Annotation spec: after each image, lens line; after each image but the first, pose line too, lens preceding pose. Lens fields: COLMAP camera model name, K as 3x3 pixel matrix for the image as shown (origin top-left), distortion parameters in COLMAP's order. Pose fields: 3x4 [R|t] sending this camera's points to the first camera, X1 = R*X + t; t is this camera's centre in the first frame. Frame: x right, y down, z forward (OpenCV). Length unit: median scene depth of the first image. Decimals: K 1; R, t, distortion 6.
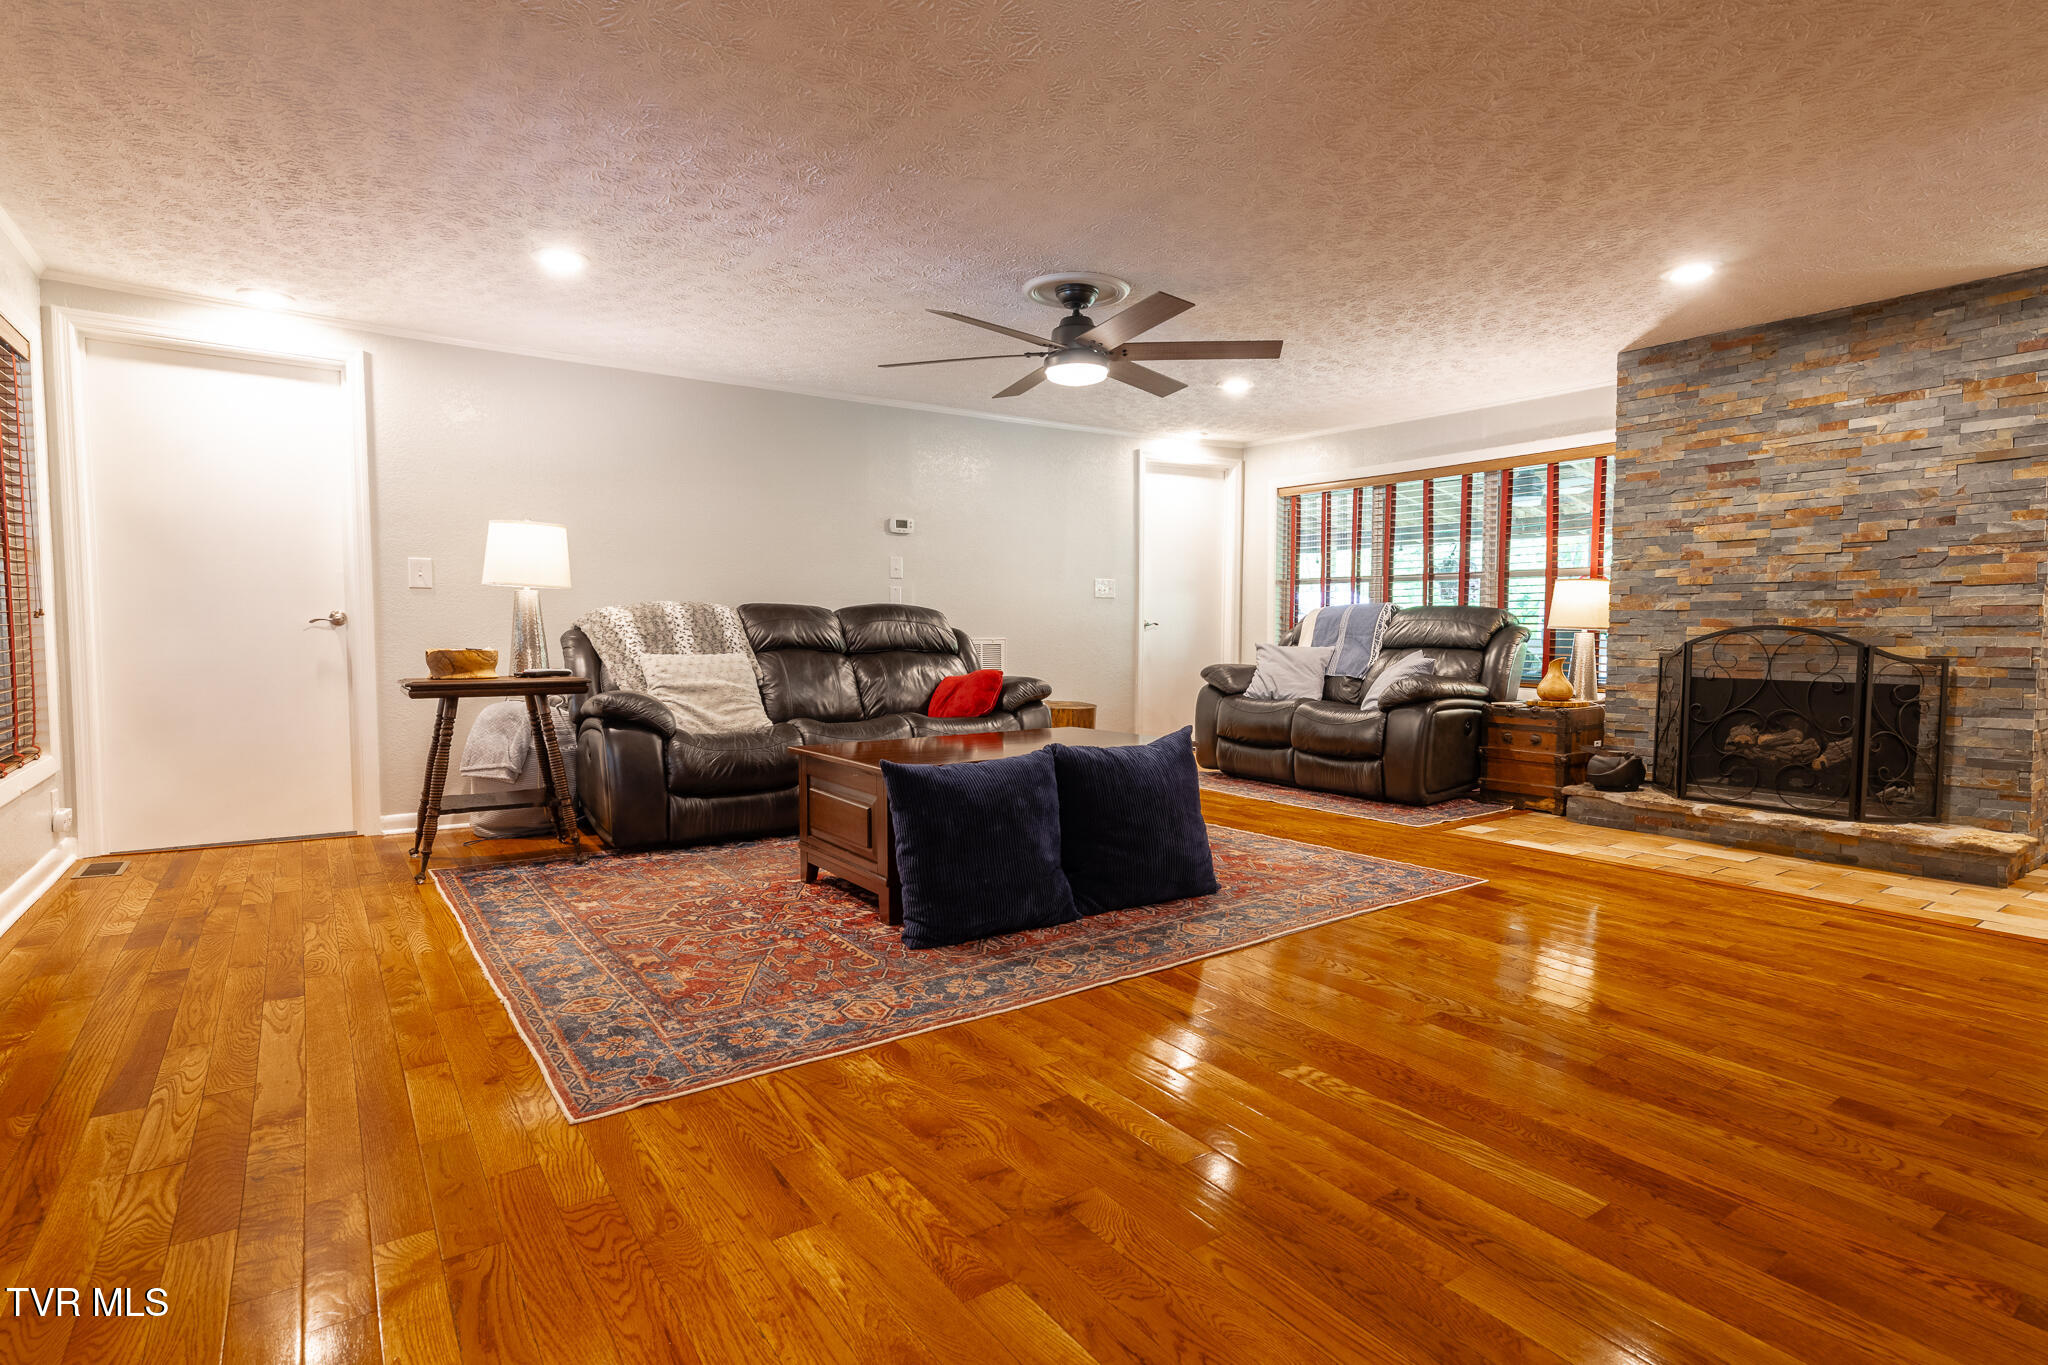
lens RADIAL K [[1036.0, 0, 1033.2], [0, 1036.0, 692.5], [0, 0, 1]] dist [-0.006530, -0.000297]
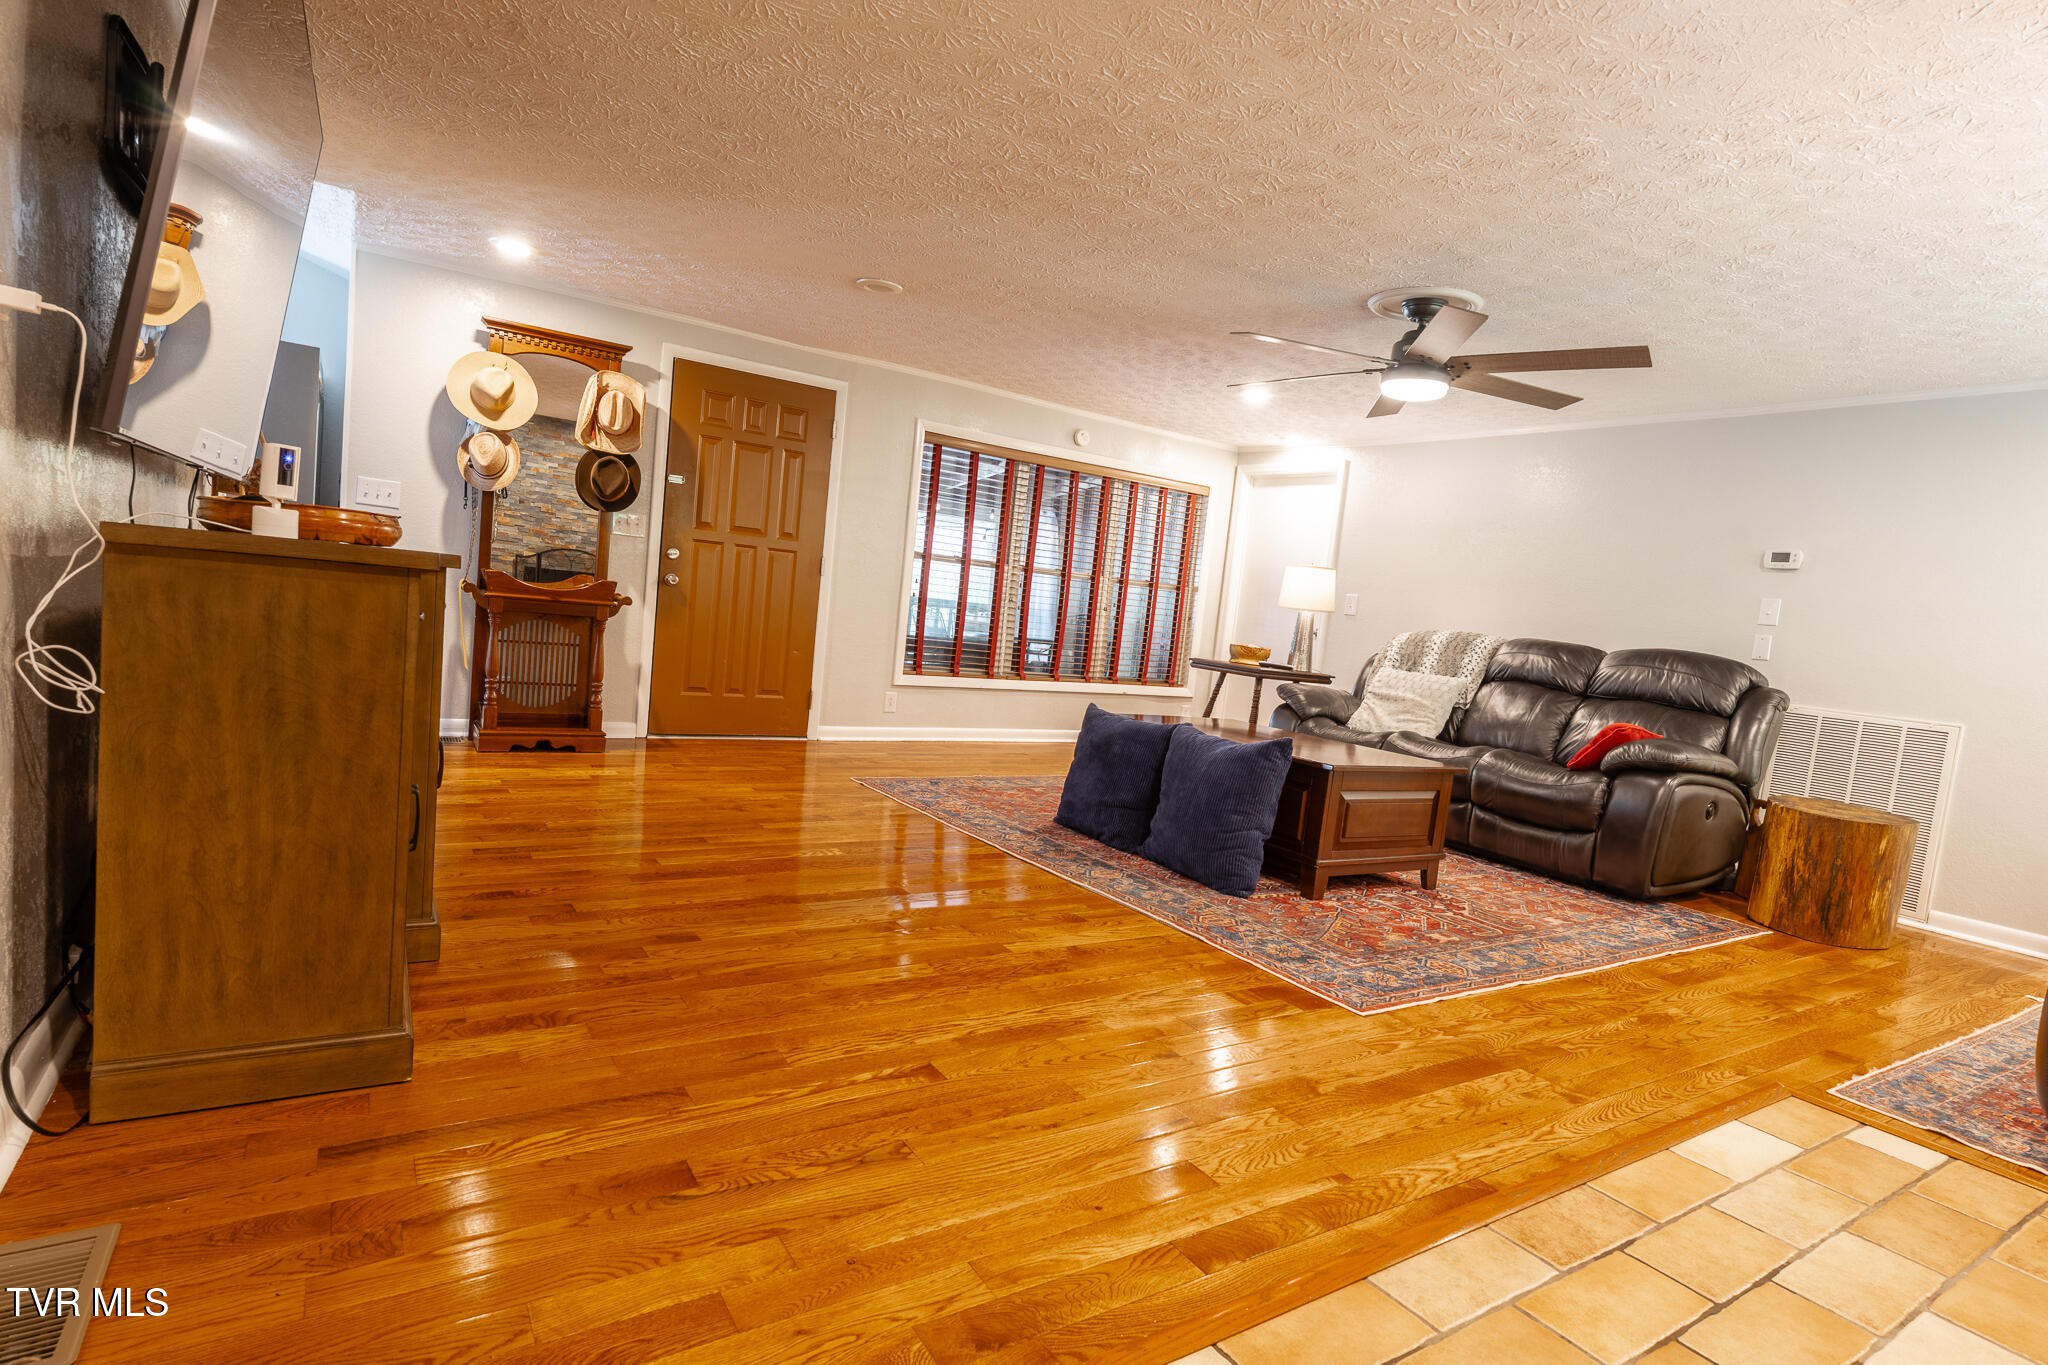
lens RADIAL K [[1036.0, 0, 1033.2], [0, 1036.0, 692.5], [0, 0, 1]] dist [-0.006530, -0.000297]
pose [[-0.027704, 0.080552, -0.996365, 1.315066], [-0.163344, 0.982986, 0.084012, -0.063509], [0.986180, 0.165077, -0.014075, 0.881241]]
